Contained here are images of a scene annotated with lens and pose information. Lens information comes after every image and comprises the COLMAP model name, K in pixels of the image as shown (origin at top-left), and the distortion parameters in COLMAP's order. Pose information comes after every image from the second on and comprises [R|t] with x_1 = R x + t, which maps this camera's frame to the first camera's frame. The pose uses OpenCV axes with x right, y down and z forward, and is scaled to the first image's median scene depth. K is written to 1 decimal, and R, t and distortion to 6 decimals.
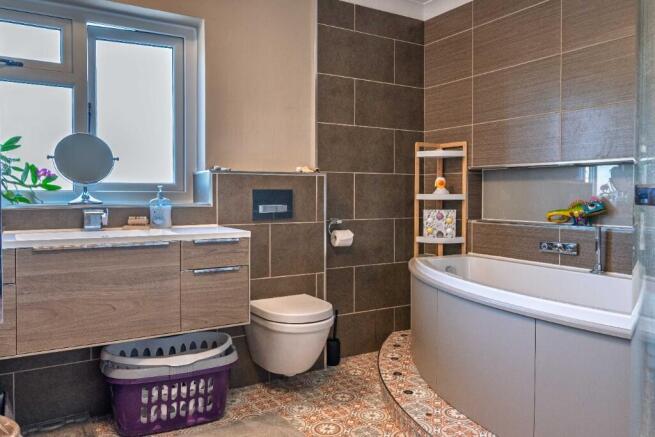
lens RADIAL K [[504.2, 0, 327.5], [0, 504.2, 218.5], [0, 0, 1]] dist [0.001140, 0.000205]
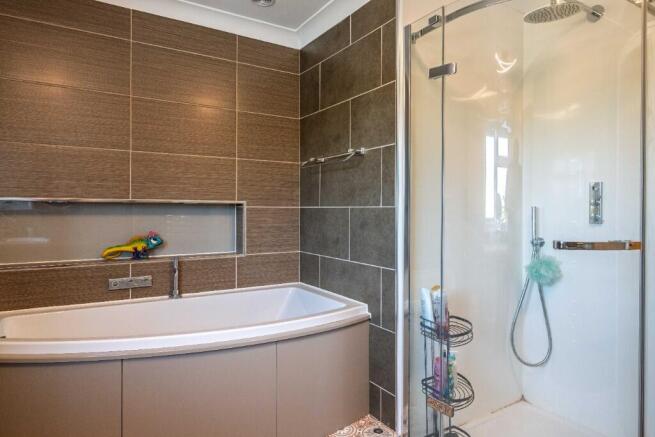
lens RADIAL K [[405.4, 0, 327.5], [0, 405.4, 218.5], [0, 0, 1]] dist [0.001468, 0.001155]
pose [[-0.004147, -0.019755, 0.999796, -0.378758], [0.047290, 0.998682, 0.019929, -0.072141], [-0.998873, 0.047363, -0.003207, 0.614101]]
